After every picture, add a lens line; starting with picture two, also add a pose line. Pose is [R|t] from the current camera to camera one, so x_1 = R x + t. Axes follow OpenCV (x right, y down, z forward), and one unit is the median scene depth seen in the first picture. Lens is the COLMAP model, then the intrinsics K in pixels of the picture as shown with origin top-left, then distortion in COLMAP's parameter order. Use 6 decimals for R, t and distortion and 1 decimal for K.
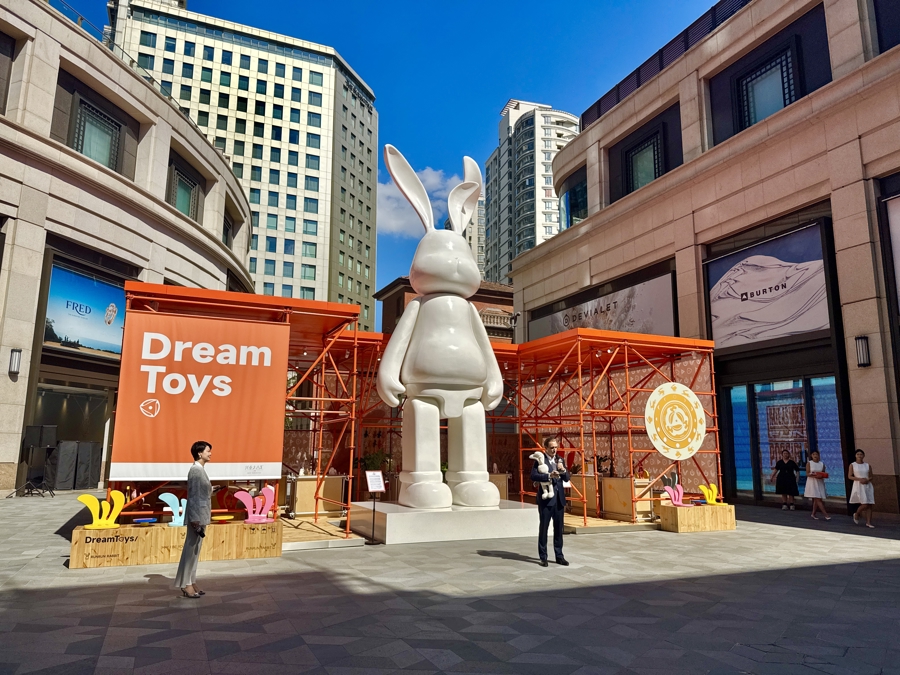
lens RADIAL K [[640.0, 0, 451.0], [0, 640.0, 338.8], [0, 0, 1]] dist [0.011688, -0.001901]
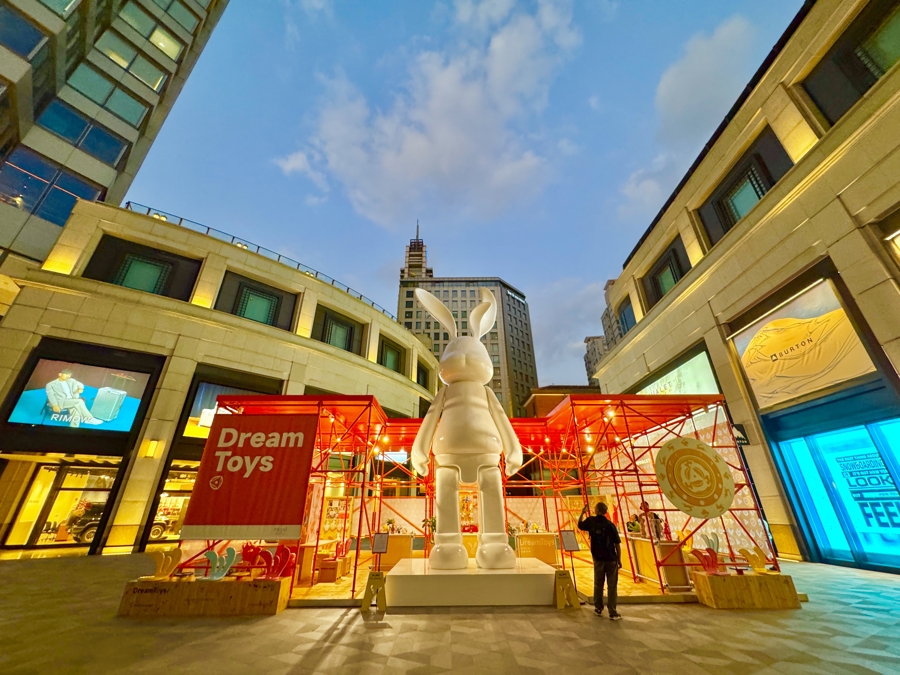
lens RADIAL K [[358.1, 0, 449.0], [0, 358.1, 338.4], [0, 0, 1]] dist [-0.004320, -0.000085]
pose [[0.916207, -0.181615, -0.357185, 0.240751], [0.081644, 0.957300, -0.277327, 0.044914], [0.392300, 0.224927, 0.891913, 0.302212]]
